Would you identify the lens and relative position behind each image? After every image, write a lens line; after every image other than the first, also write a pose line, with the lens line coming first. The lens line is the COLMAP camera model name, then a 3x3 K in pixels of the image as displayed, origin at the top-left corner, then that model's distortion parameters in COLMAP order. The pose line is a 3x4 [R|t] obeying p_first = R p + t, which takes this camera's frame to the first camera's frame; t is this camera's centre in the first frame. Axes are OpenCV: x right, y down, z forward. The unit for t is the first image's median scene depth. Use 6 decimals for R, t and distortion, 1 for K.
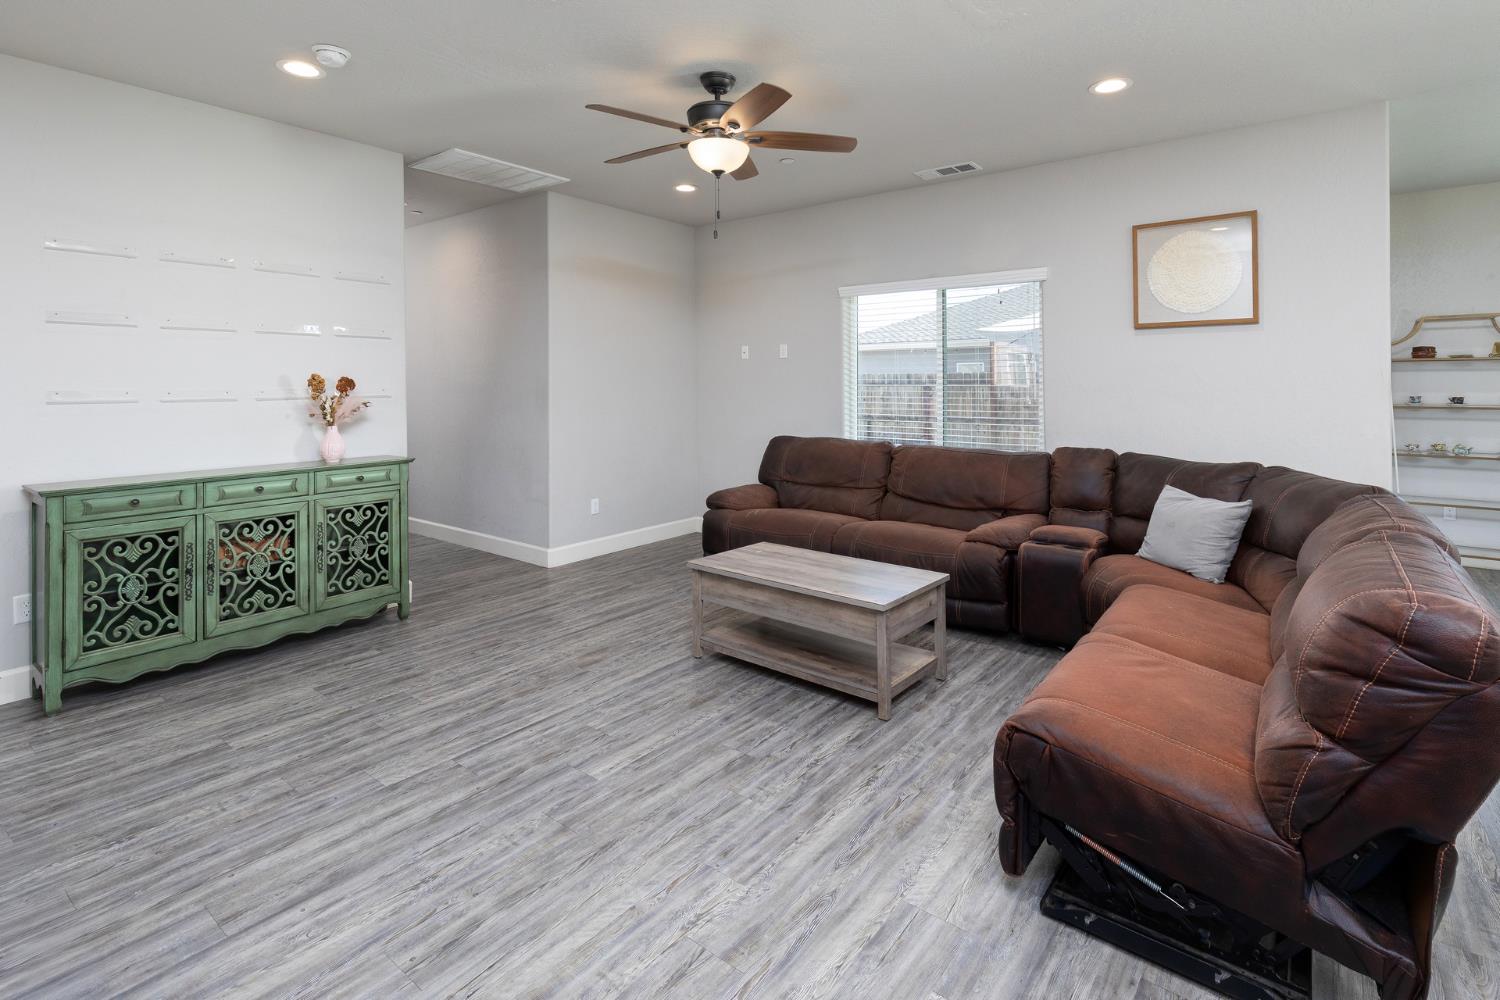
lens RADIAL K [[693.1, 0, 789.7], [0, 693.1, 401.4], [0, 0, 1]] dist [0.005413, 0.000127]
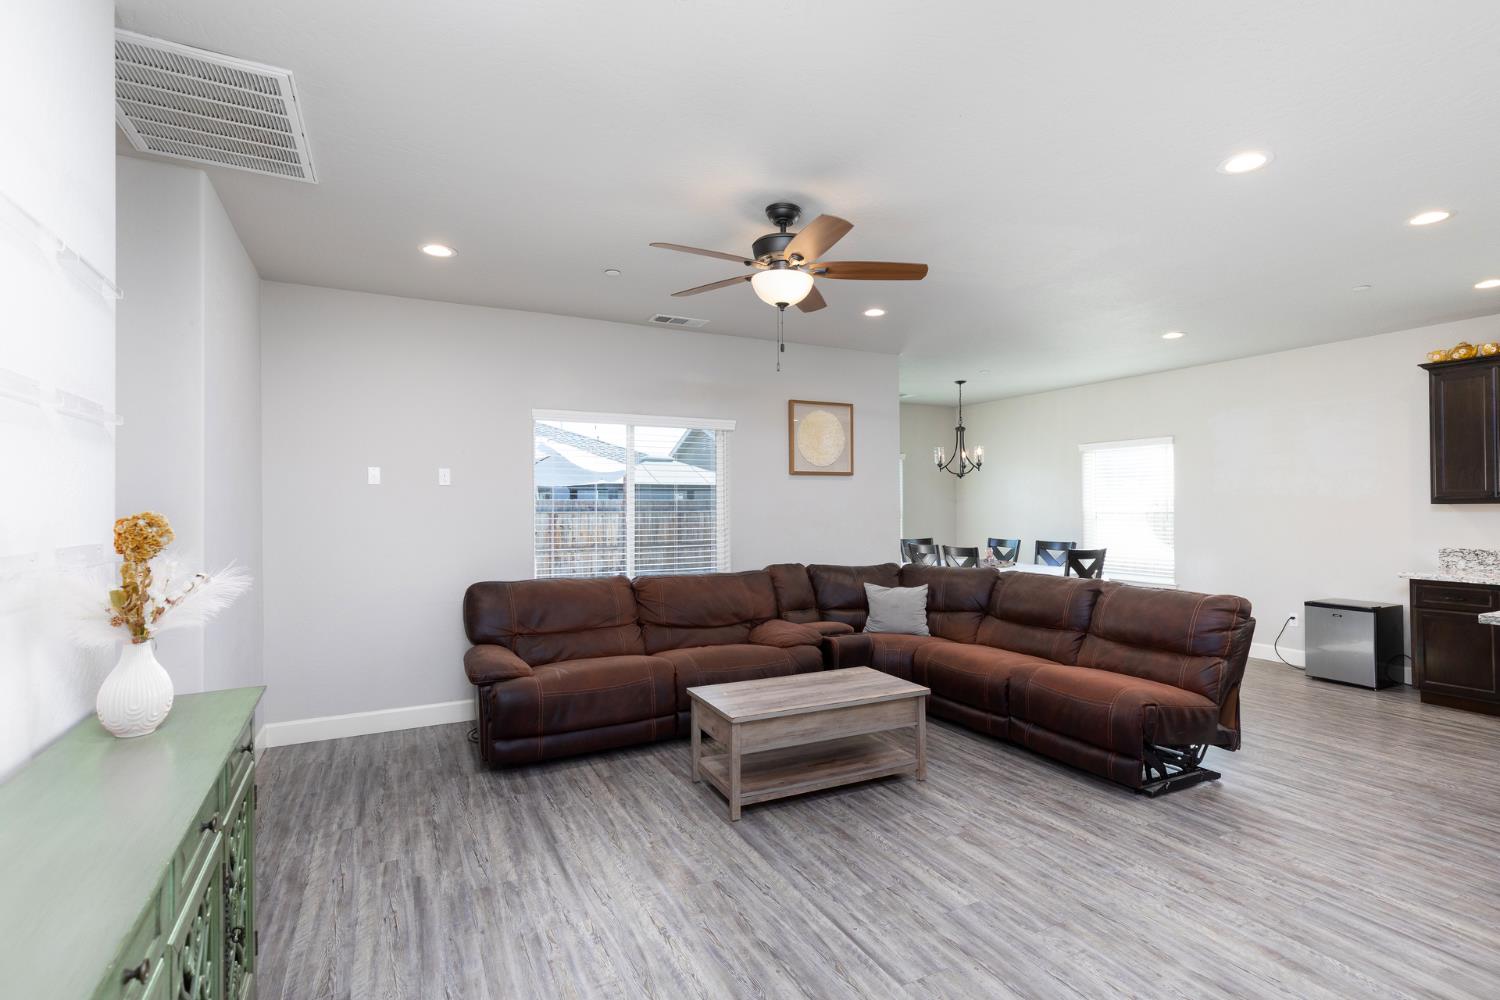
lens RADIAL K [[677.7, 0, 760.0], [0, 677.7, 514.5], [0, 0, 1]] dist [0.001120, -0.000841]
pose [[0.468561, -0.010814, 0.883365, -0.867812], [0.026402, 0.999650, -0.001766, -0.030469], [-0.883036, 0.024150, 0.468683, 0.520470]]
